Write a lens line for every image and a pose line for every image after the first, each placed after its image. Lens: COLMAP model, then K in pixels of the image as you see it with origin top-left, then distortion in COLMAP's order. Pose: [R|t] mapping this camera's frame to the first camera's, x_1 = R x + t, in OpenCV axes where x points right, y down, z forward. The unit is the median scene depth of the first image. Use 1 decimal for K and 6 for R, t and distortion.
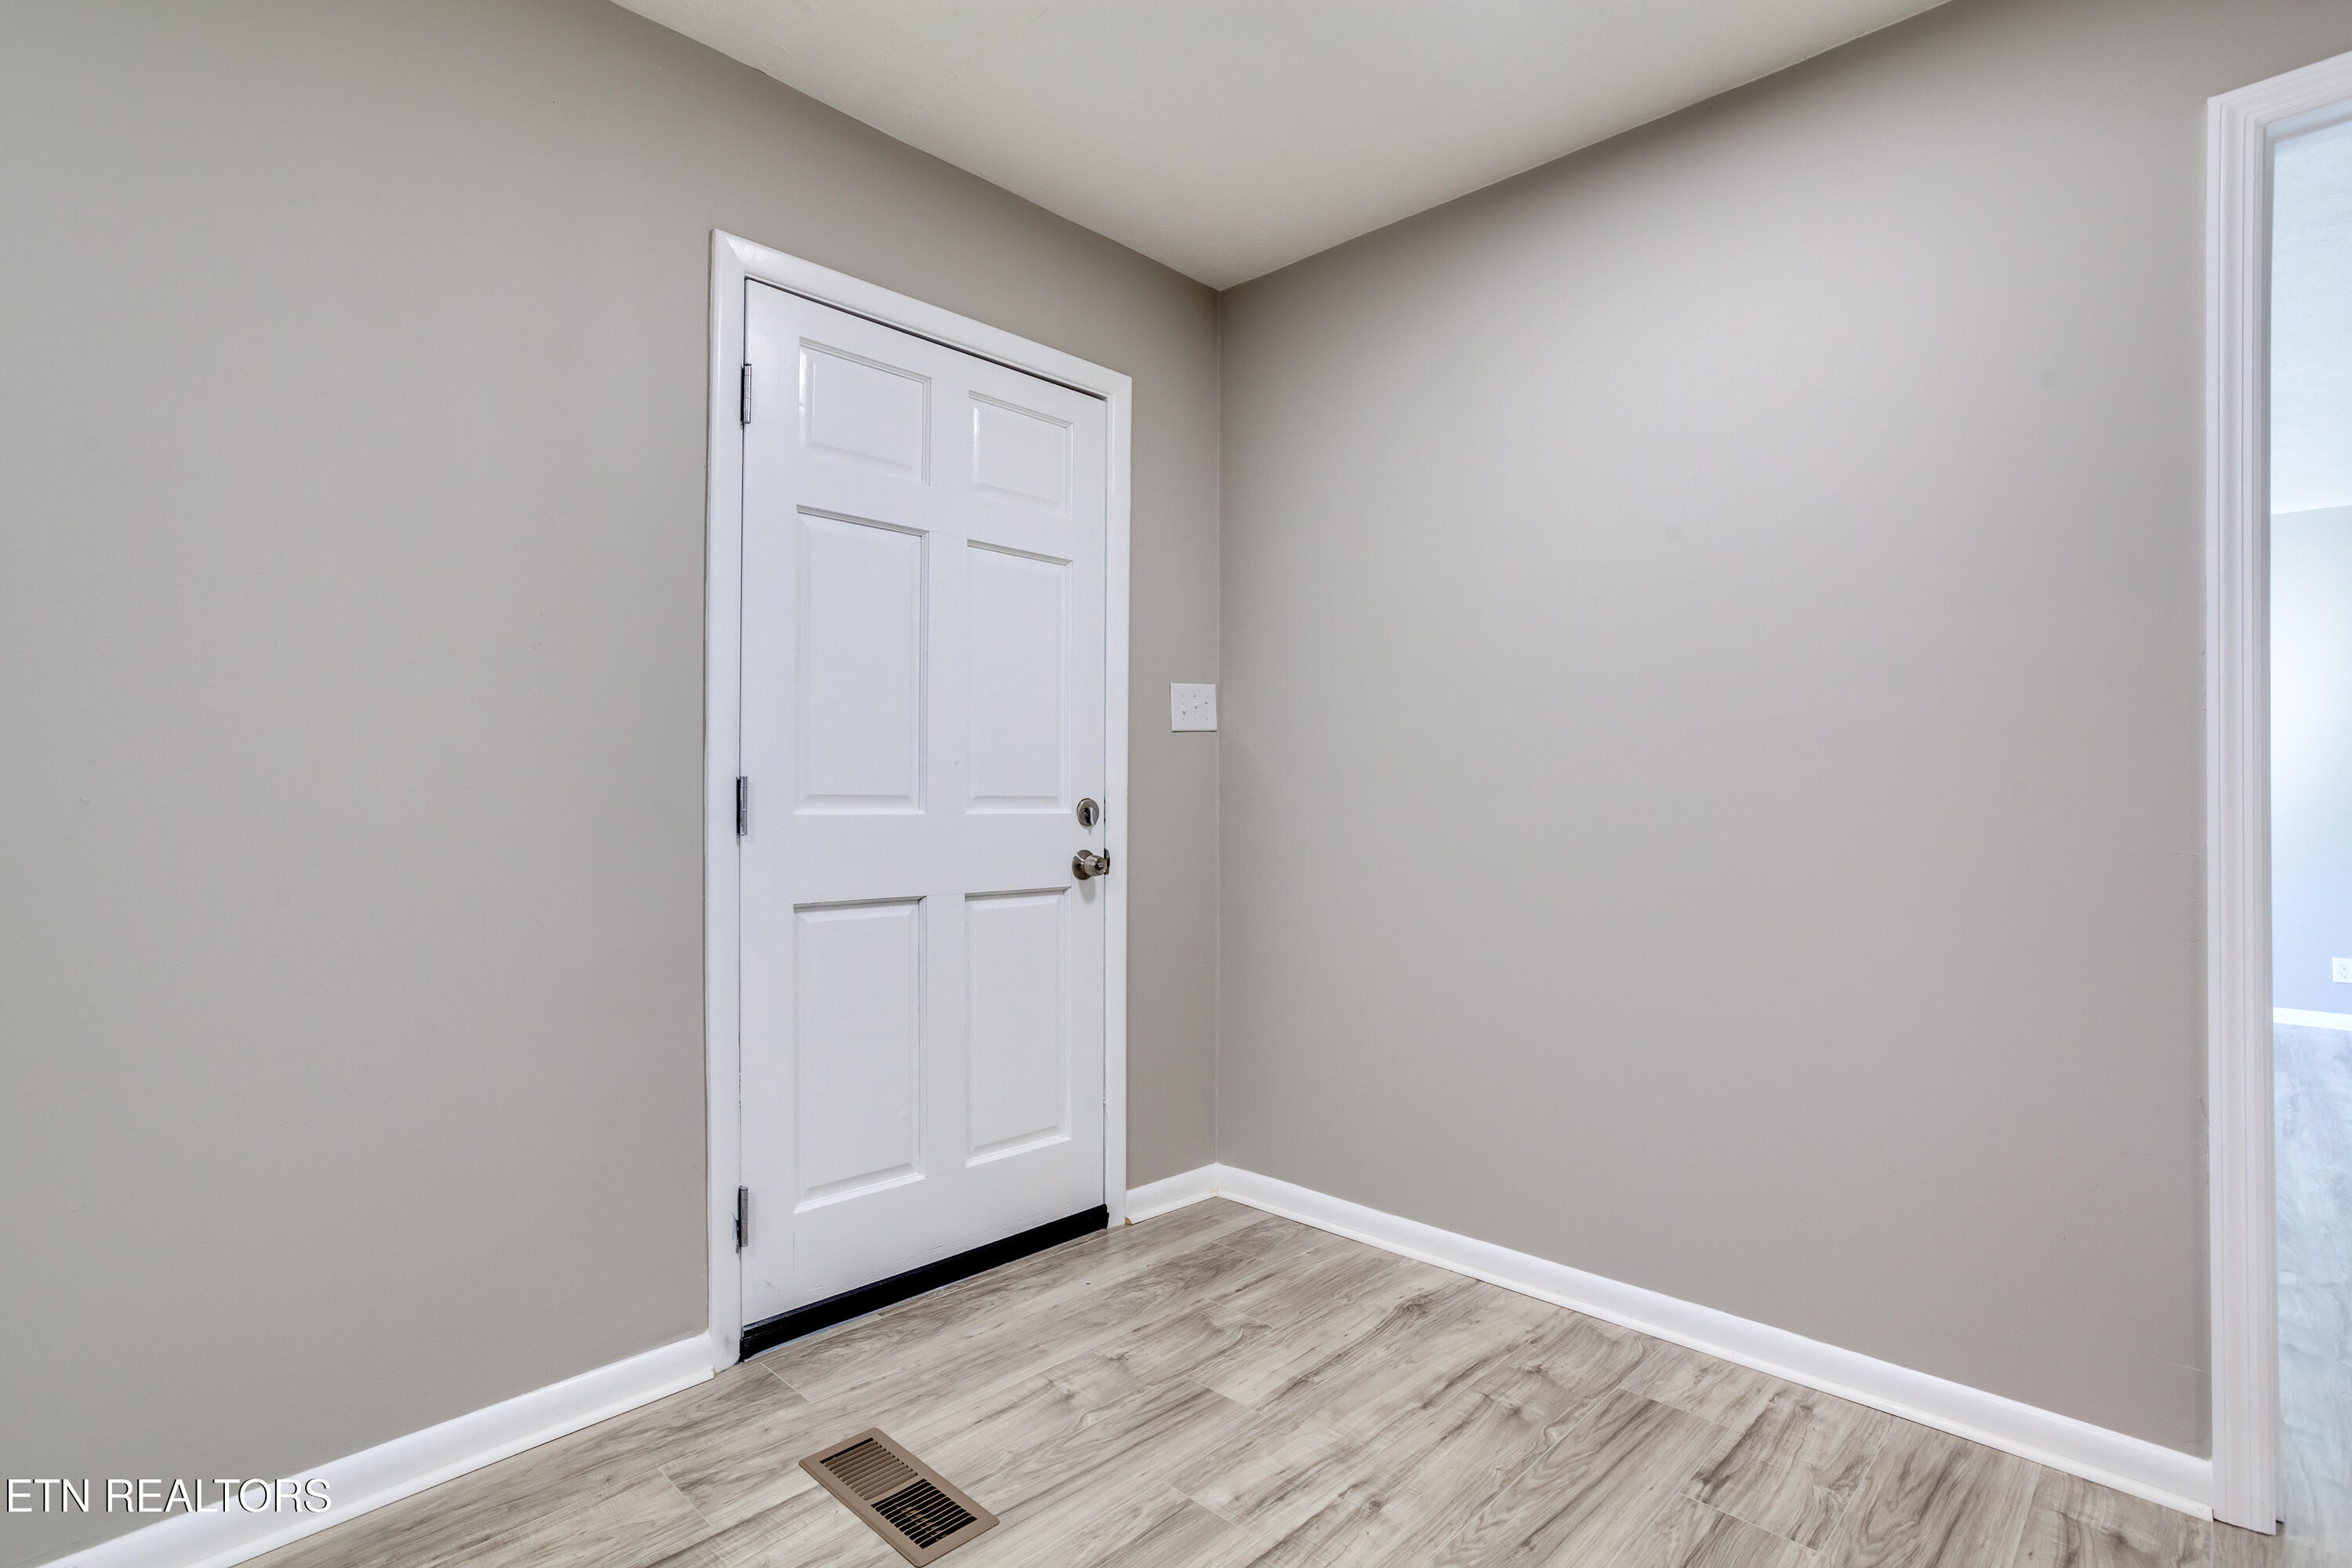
lens RADIAL K [[1156.0, 0, 1175.1], [0, 1156.0, 791.1], [0, 0, 1]] dist [-0.052226, 0.036273]
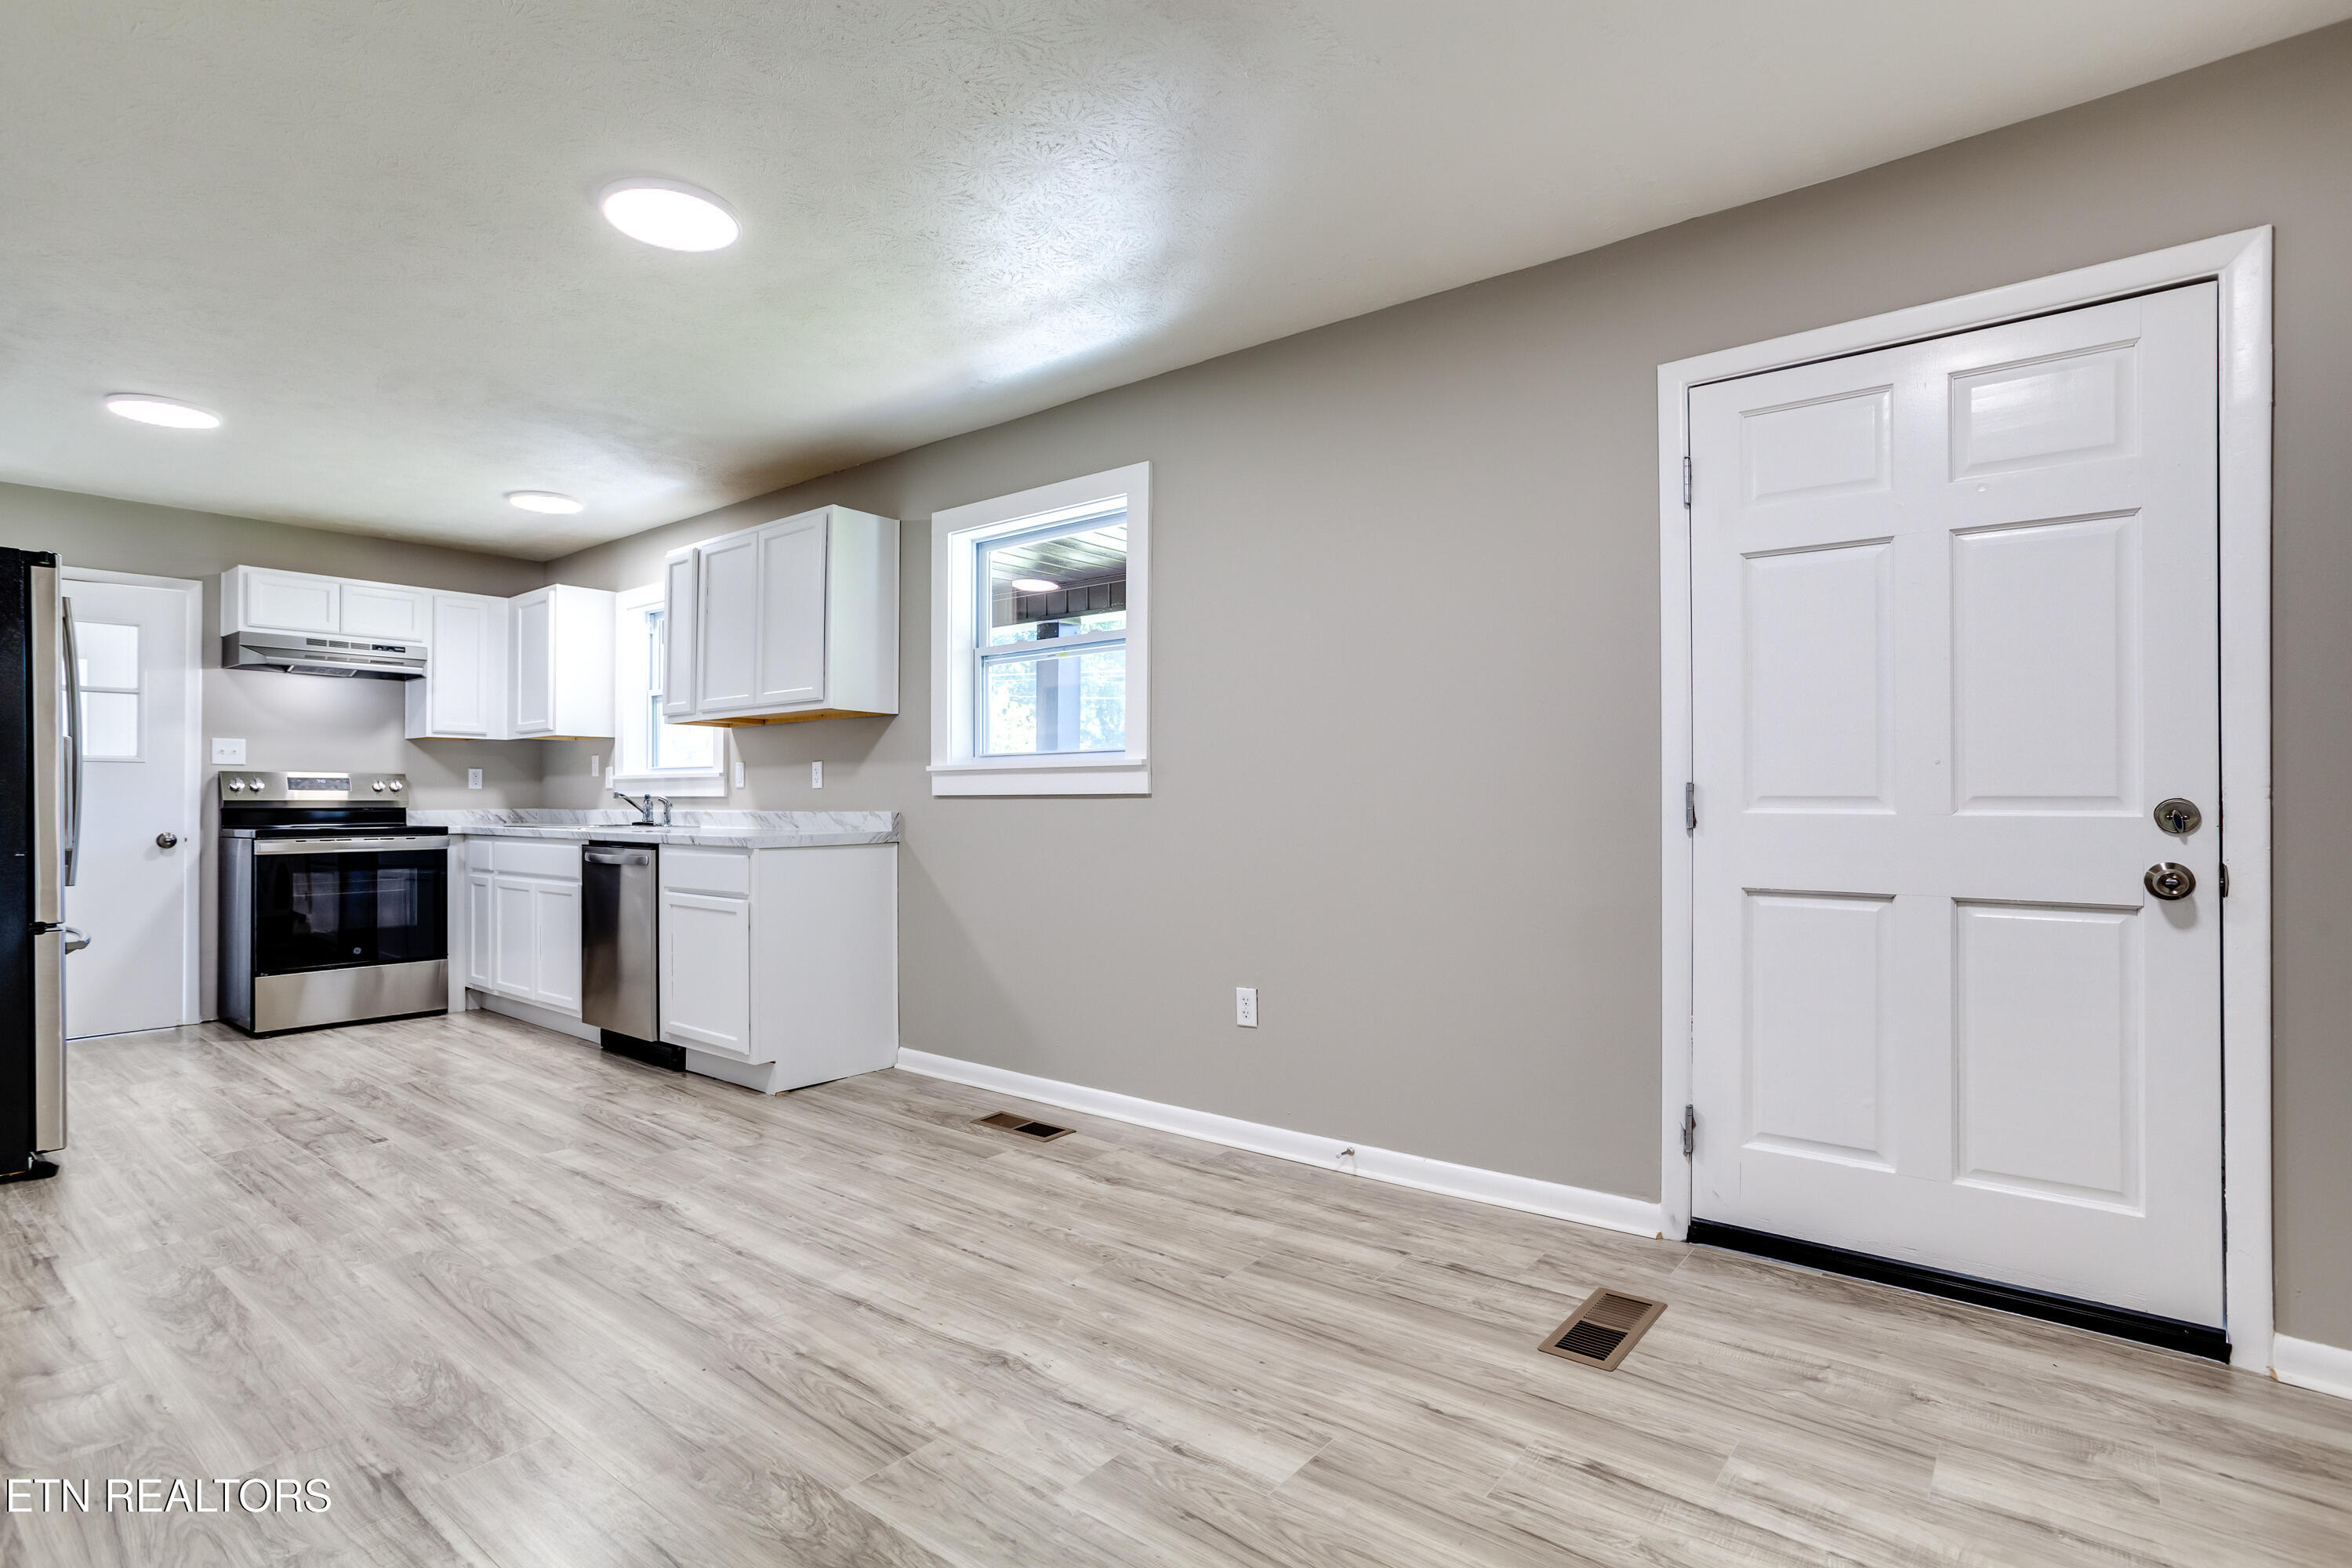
lens RADIAL K [[1187.6, 0, 1211.0], [0, 1187.6, 796.1], [0, 0, 1]] dist [0.002529, 0.002120]
pose [[0.100846, -0.004991, -0.994890, 0.842755], [0.007408, 0.999963, -0.004265, 0.004264], [0.994874, -0.006940, 0.100879, 0.323015]]
